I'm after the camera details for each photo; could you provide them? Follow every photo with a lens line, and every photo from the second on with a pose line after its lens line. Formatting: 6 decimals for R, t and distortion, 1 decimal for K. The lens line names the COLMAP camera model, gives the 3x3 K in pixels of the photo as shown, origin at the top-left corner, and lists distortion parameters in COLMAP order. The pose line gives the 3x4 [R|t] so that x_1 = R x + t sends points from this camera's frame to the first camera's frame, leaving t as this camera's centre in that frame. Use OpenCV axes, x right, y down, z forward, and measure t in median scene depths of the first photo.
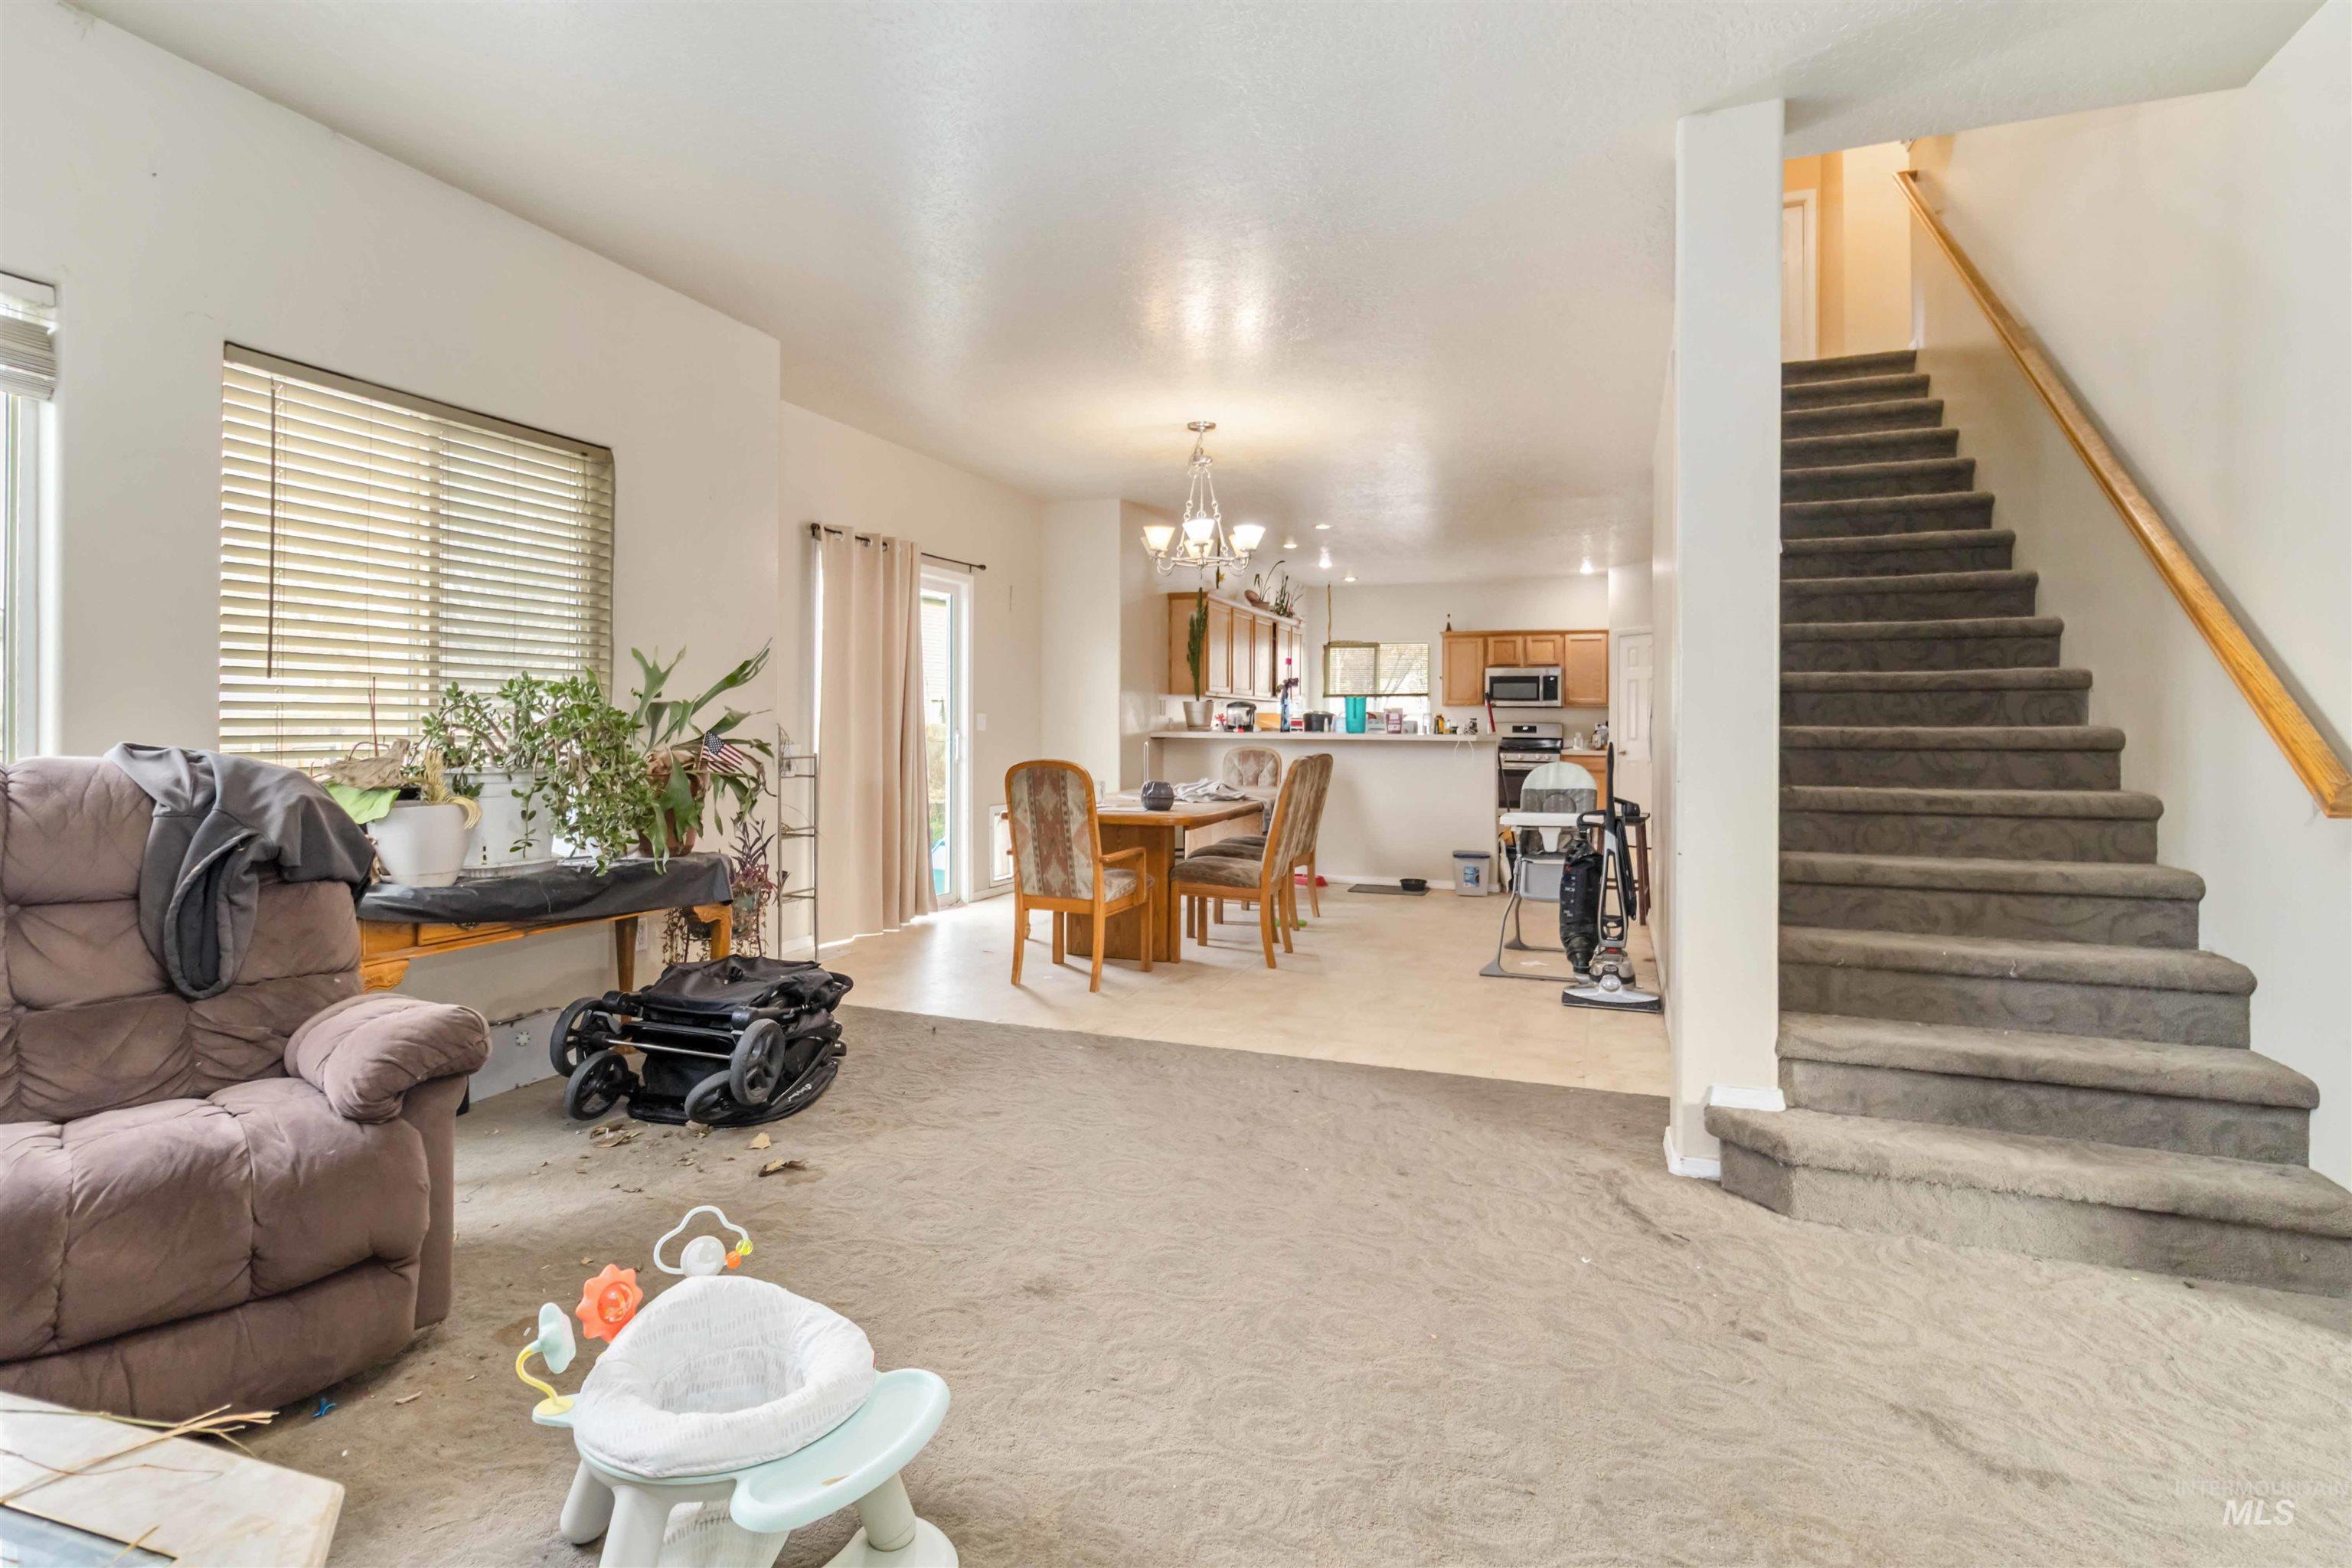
lens RADIAL K [[1149.5, 0, 1178.6], [0, 1149.5, 718.4], [0, 0, 1]] dist [0.000121, 0.000525]
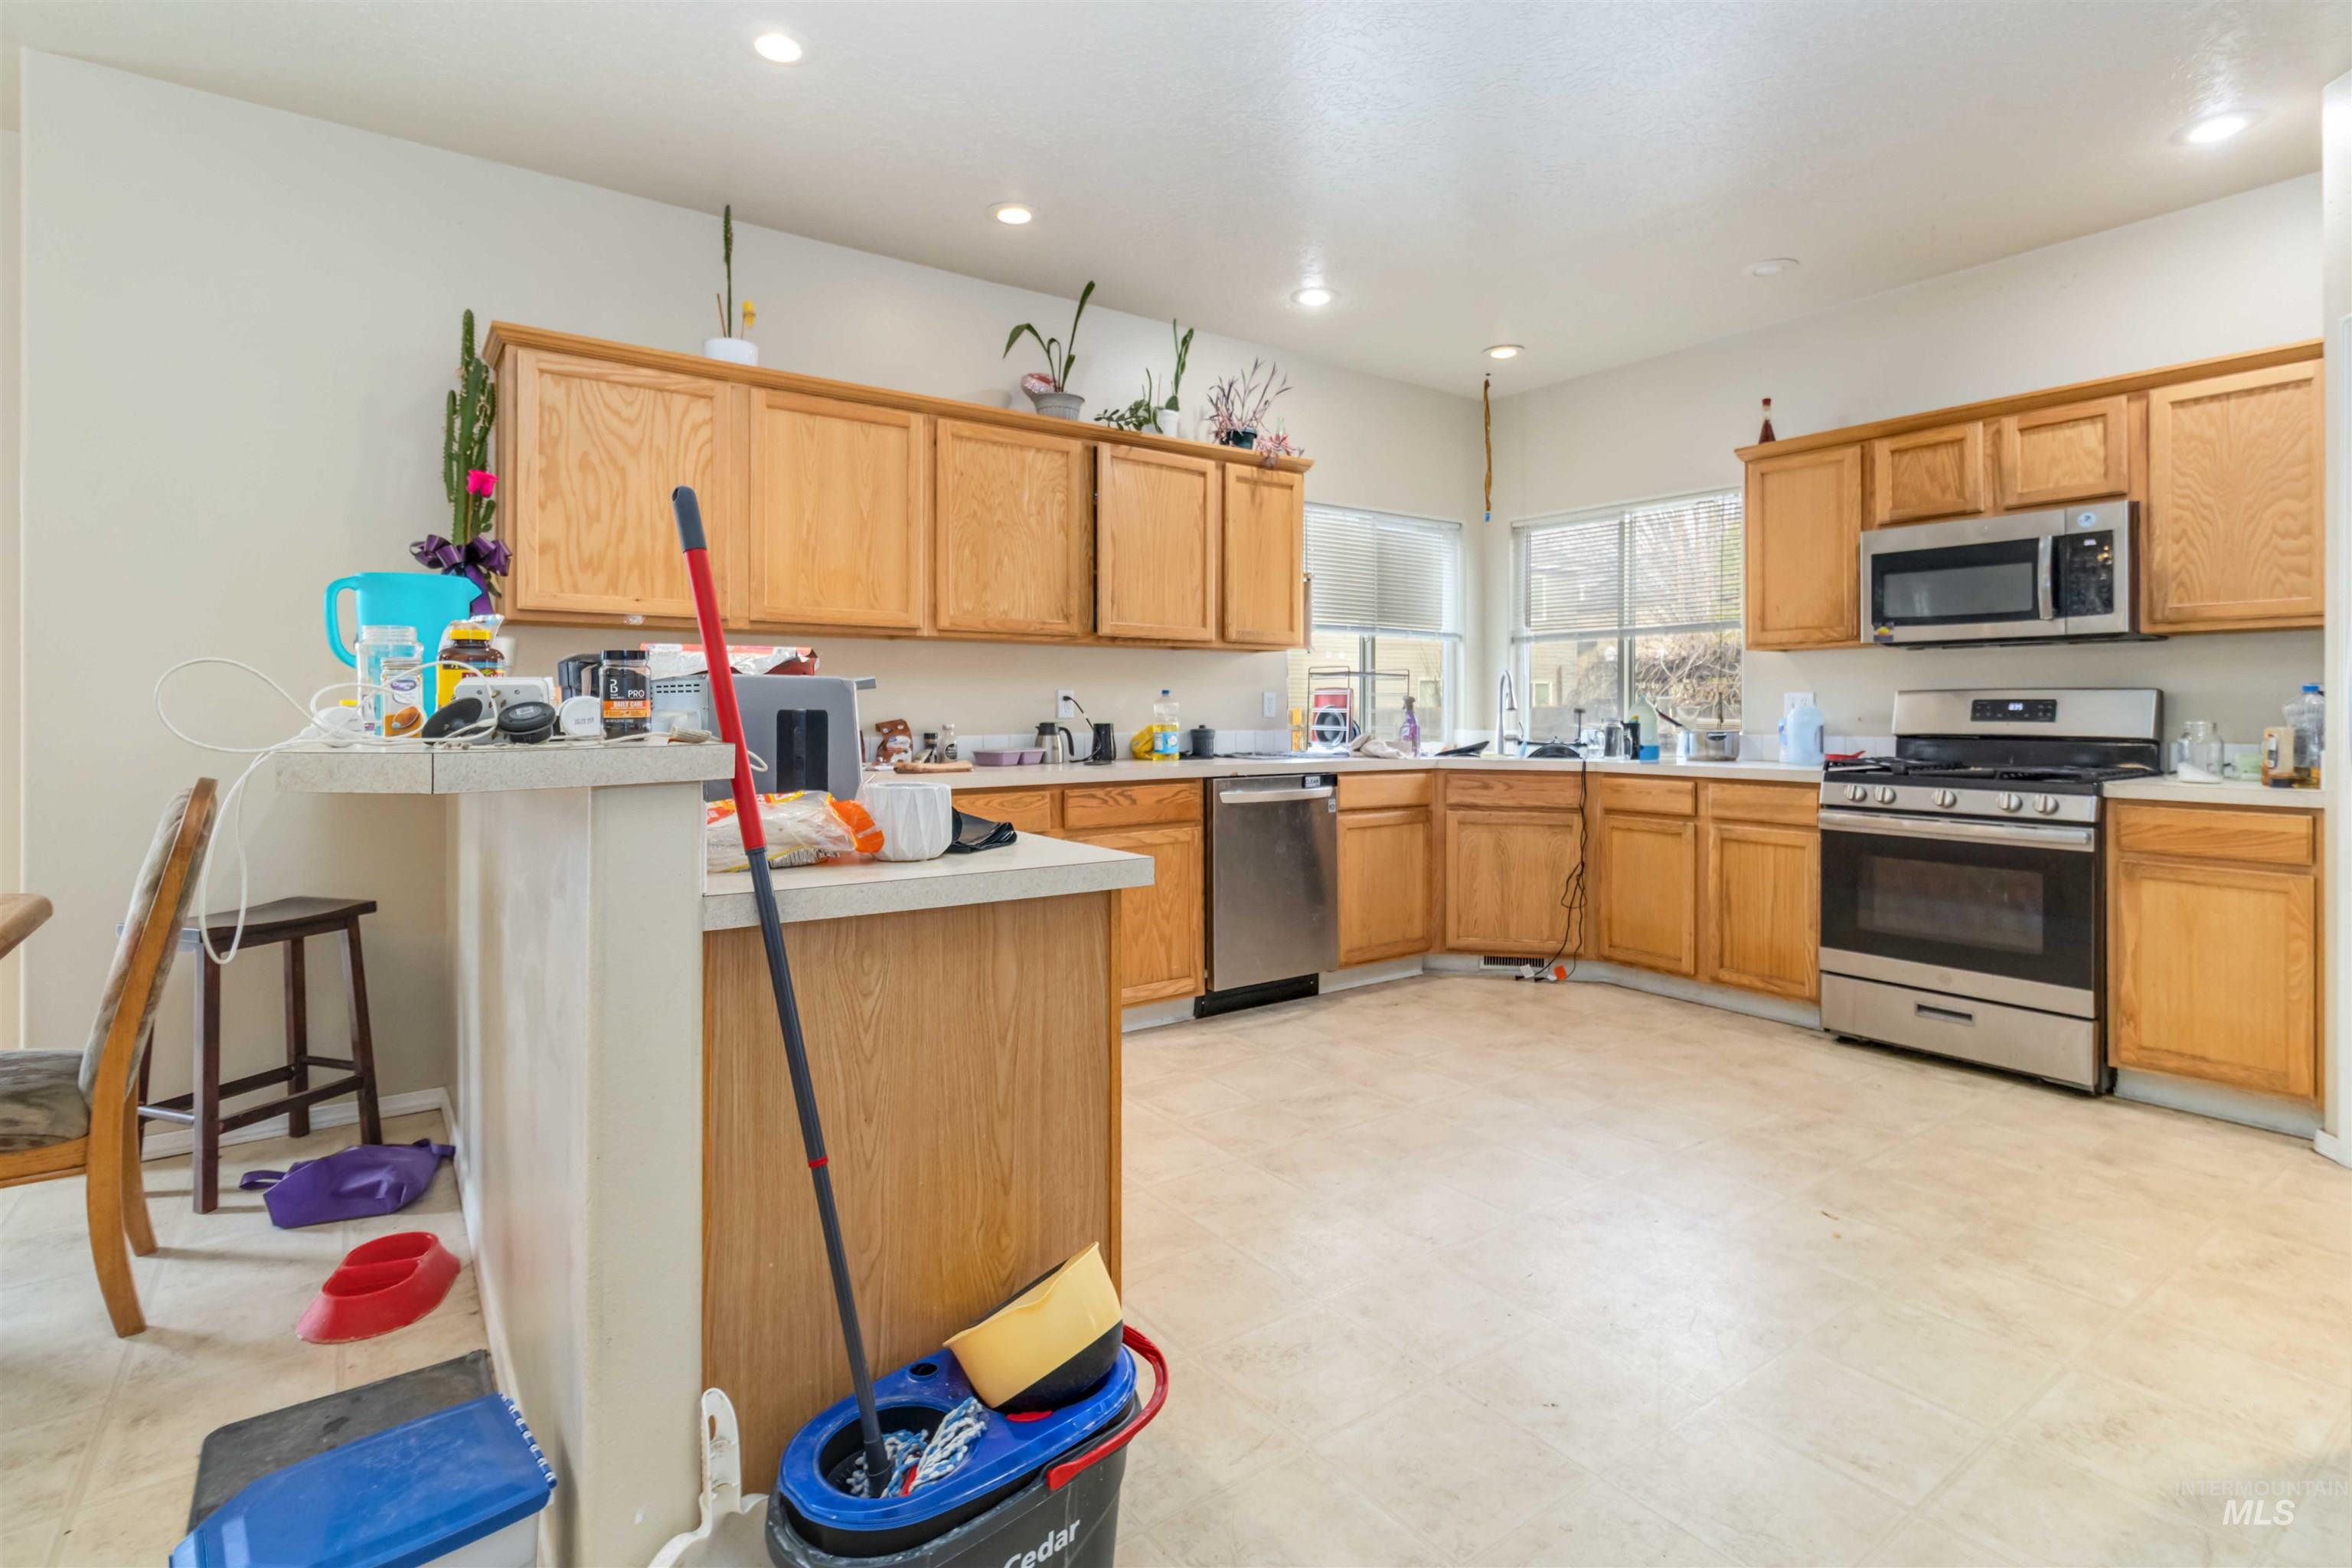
lens RADIAL K [[1136.2, 0, 1179.1], [0, 1136.2, 712.2], [0, 0, 1]] dist [-0.000650, 0.001104]
pose [[0.832458, -0.001578, -0.554085, 0.401226], [0.005628, 0.999968, 0.005608, 0.009471], [0.554059, -0.007787, 0.832441, 0.853415]]
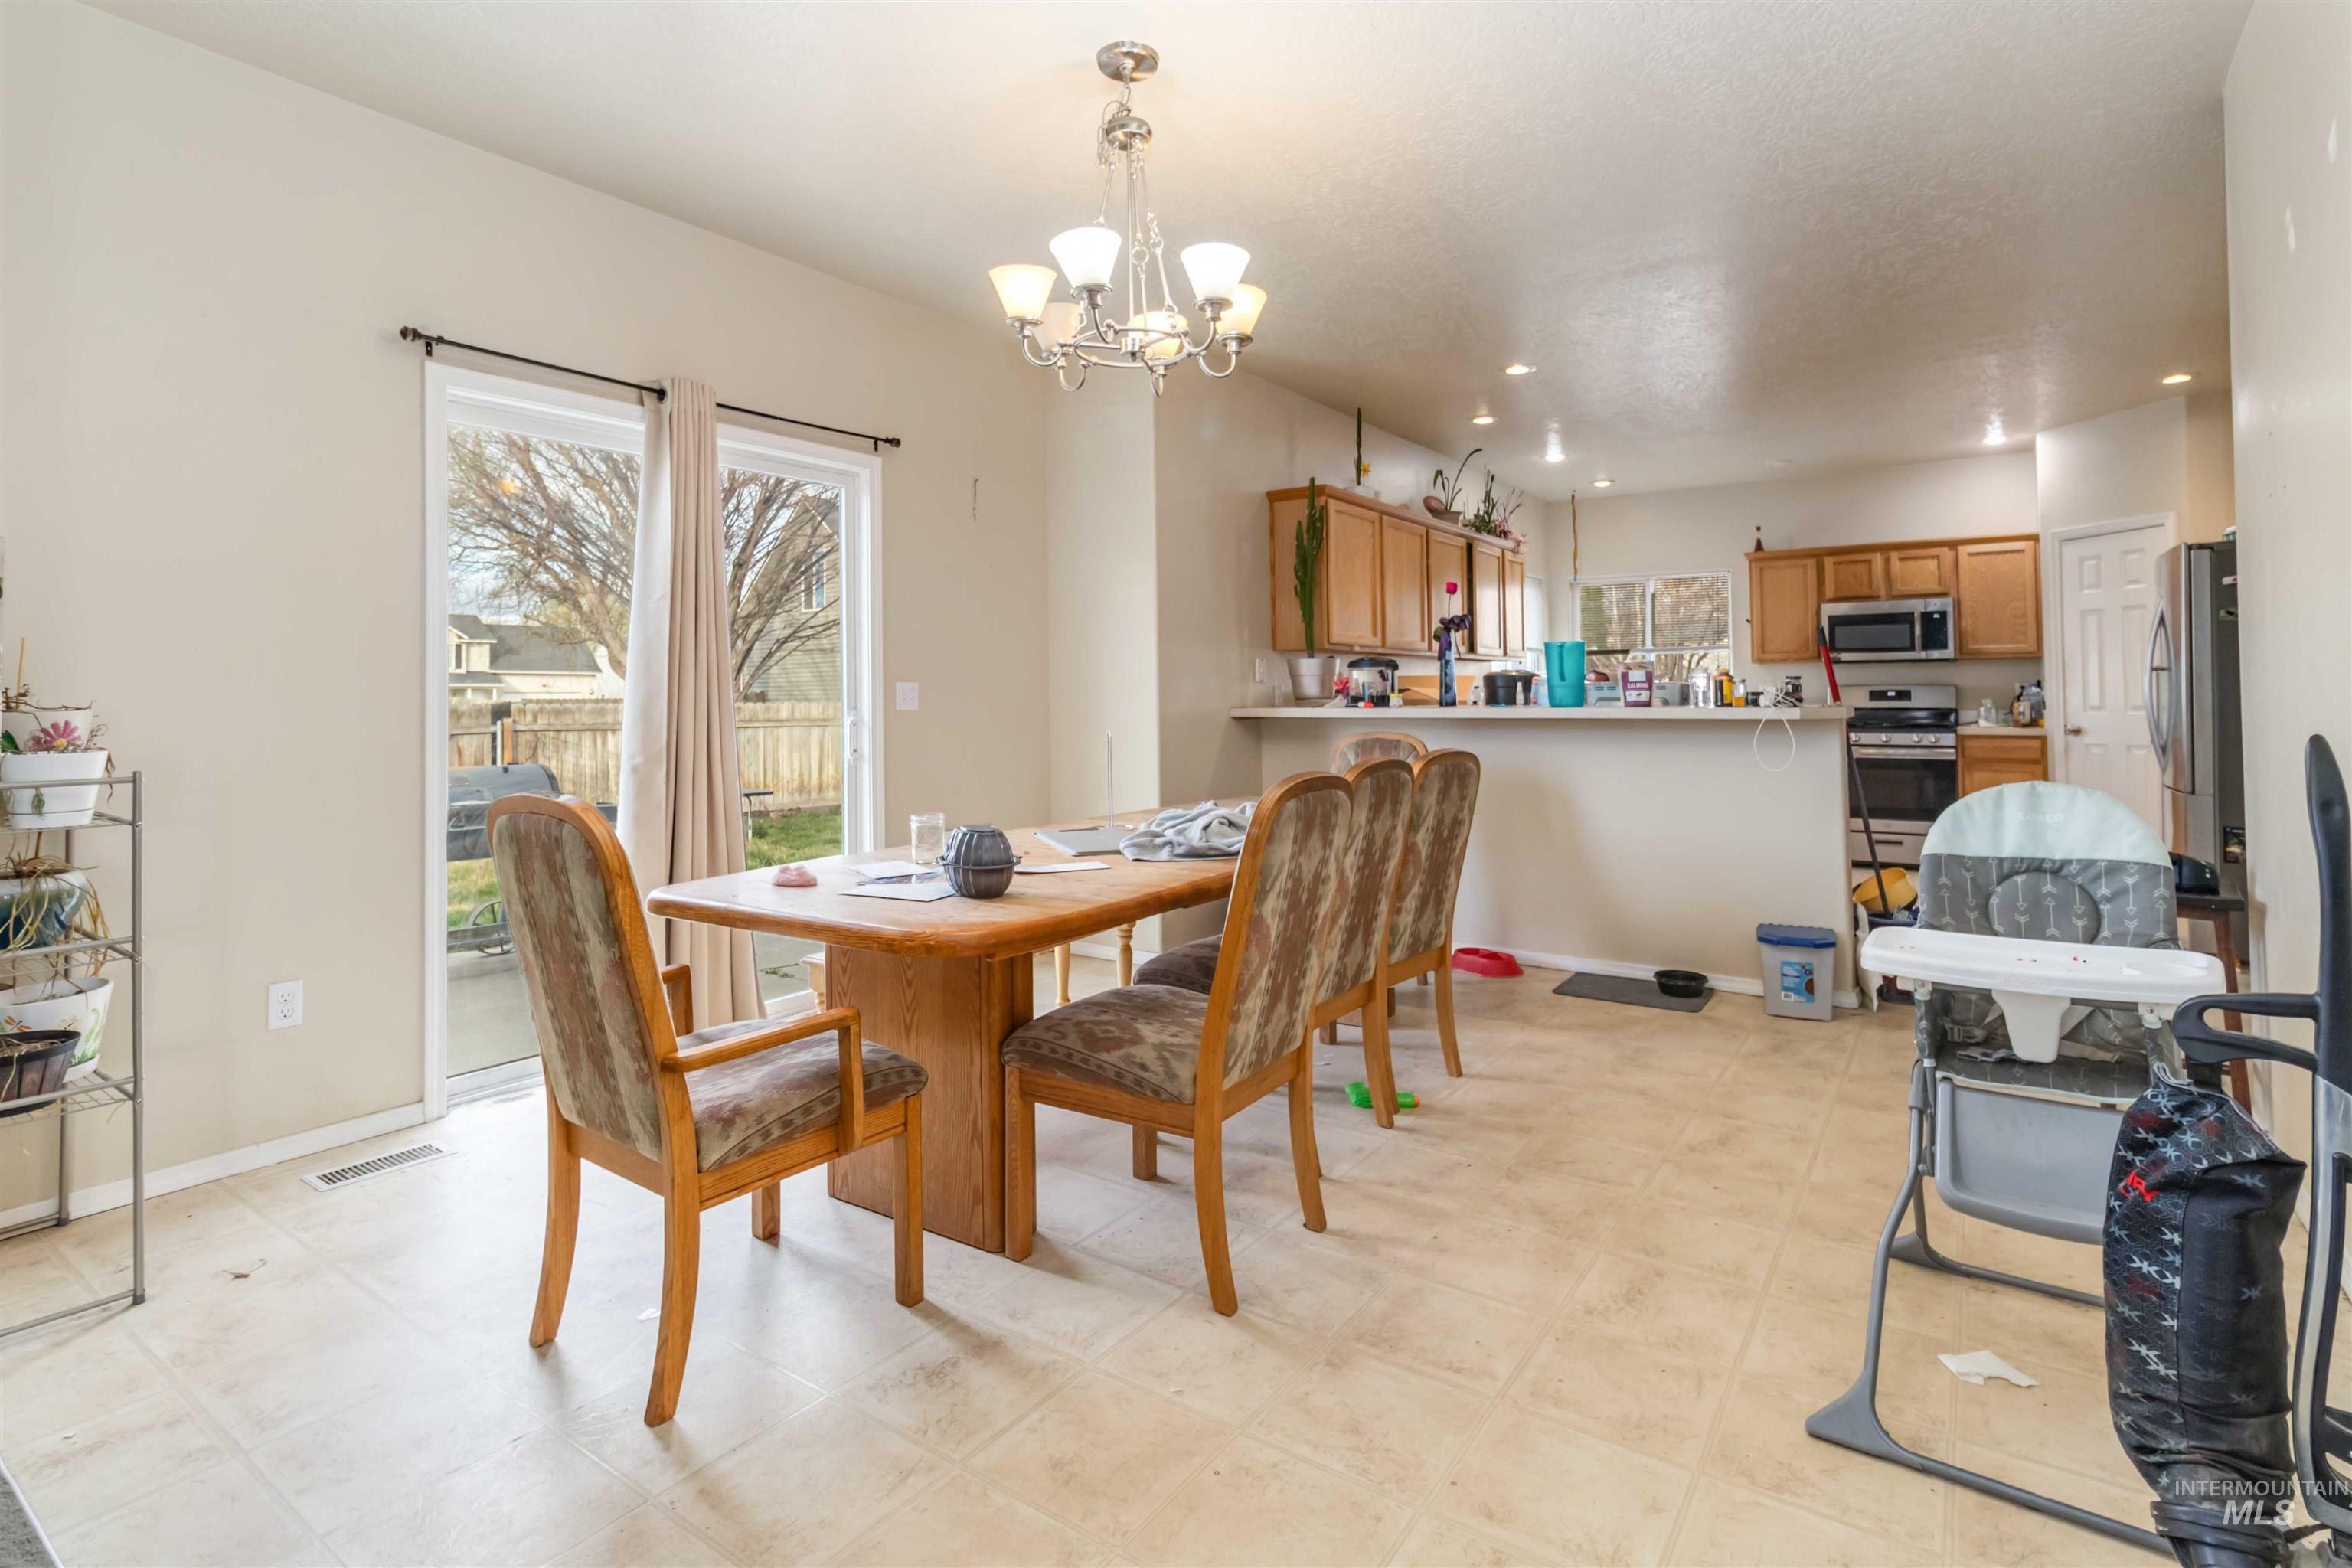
lens RADIAL K [[1157.1, 0, 1180.9], [0, 1157.1, 668.6], [0, 0, 1]] dist [0.001337, -0.000303]
pose [[0.969018, -0.021384, -0.246064, 0.103883], [0.016241, 0.999606, -0.022914, 0.003706], [0.246457, 0.018208, 0.968983, 0.375641]]
